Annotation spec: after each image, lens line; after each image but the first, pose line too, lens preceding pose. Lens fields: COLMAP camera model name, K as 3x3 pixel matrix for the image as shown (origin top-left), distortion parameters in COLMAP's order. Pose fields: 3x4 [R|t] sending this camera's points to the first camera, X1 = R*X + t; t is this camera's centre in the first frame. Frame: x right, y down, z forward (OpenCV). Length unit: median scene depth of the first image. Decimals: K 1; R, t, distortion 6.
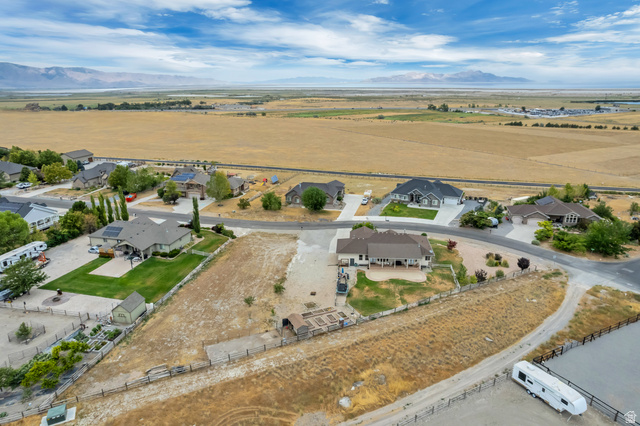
lens RADIAL K [[412.1, 0, 322.2], [0, 412.1, 213.6], [0, 0, 1]] dist [-0.043775, 0.026513]
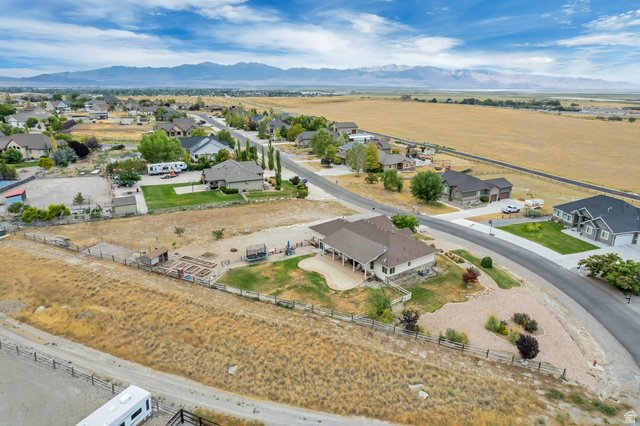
lens RADIAL K [[412.1, 0, 321.9], [0, 412.1, 210.0], [0, 0, 1]] dist [-0.043775, 0.026513]
pose [[0.635314, 0.239280, -0.734248, 0.427541], [-0.249505, 0.963395, 0.098070, -0.017019], [0.730837, 0.120894, 0.671760, 0.294619]]
